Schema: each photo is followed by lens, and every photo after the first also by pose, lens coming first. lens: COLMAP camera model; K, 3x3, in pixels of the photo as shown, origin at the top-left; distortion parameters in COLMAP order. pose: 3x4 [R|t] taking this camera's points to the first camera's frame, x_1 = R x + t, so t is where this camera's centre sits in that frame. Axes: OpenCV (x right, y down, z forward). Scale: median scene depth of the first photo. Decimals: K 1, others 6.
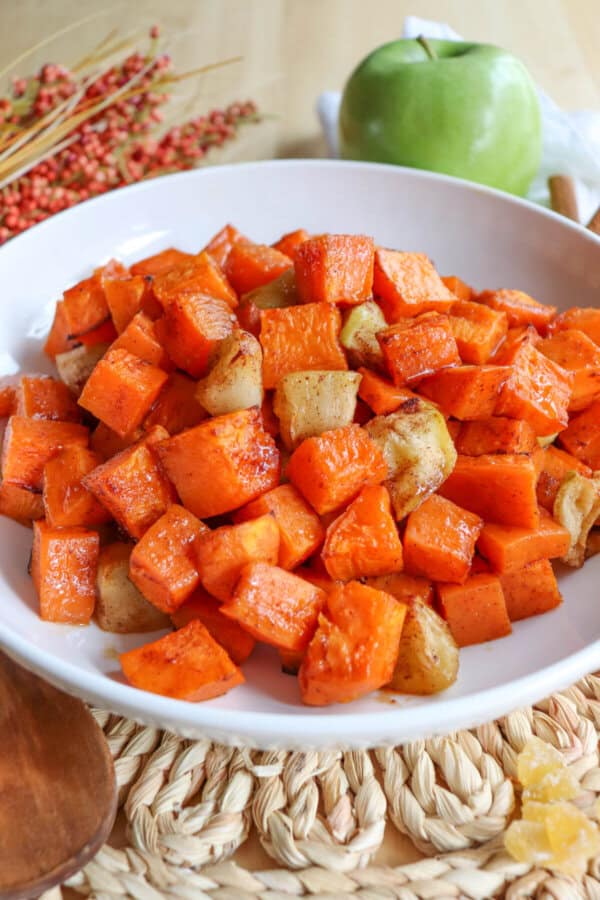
lens RADIAL K [[1081.3, 0, 300.0], [0, 1081.3, 450.0], [0, 0, 1]] dist [-0.105246, 0.005561]
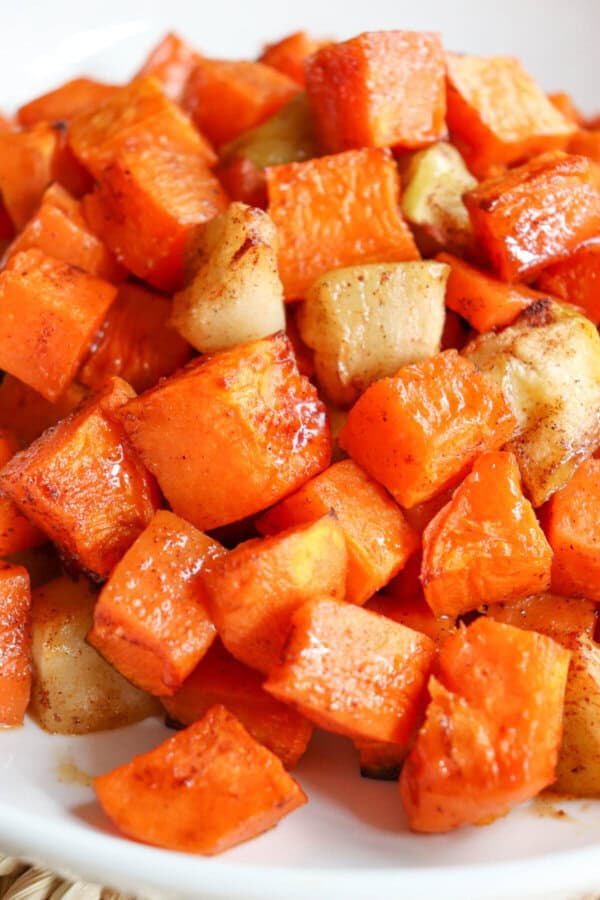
lens RADIAL K [[1553.0, 0, 300.0], [0, 1553.0, 450.0], [0, 0, 1]] dist [-0.009707, -0.038872]
pose [[0.994890, -0.076274, 0.066152, -0.092425], [0.072984, 0.996038, 0.050801, -0.019034], [-0.069764, -0.045713, 0.996516, 0.155843]]
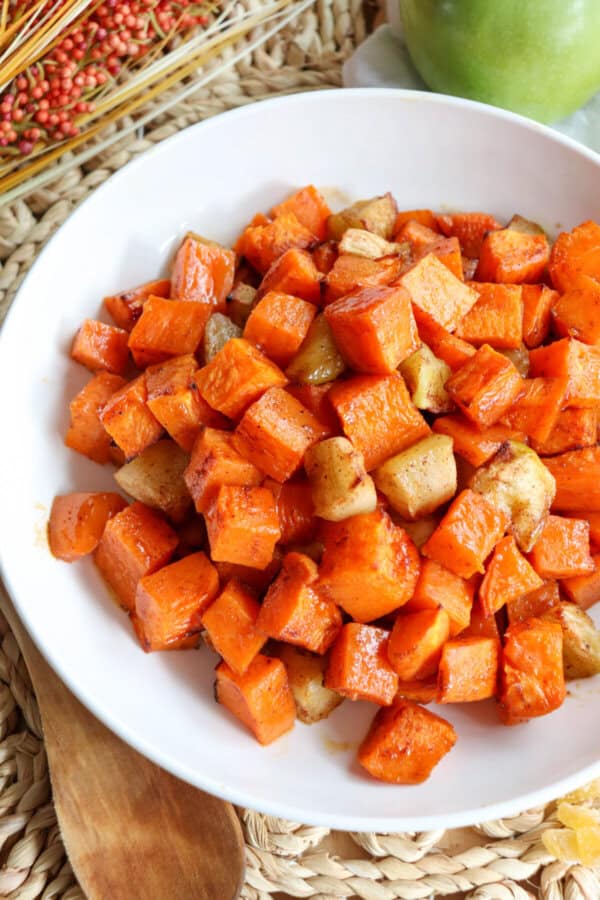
lens RADIAL K [[1289.9, 0, 300.0], [0, 1289.9, 450.0], [0, 0, 1]] dist [-0.011746, 0.043700]
pose [[0.909237, -0.385070, 0.158142, -0.301145], [0.278751, 0.845351, 0.455718, -0.716864], [-0.309169, -0.370273, 0.875964, -0.089891]]
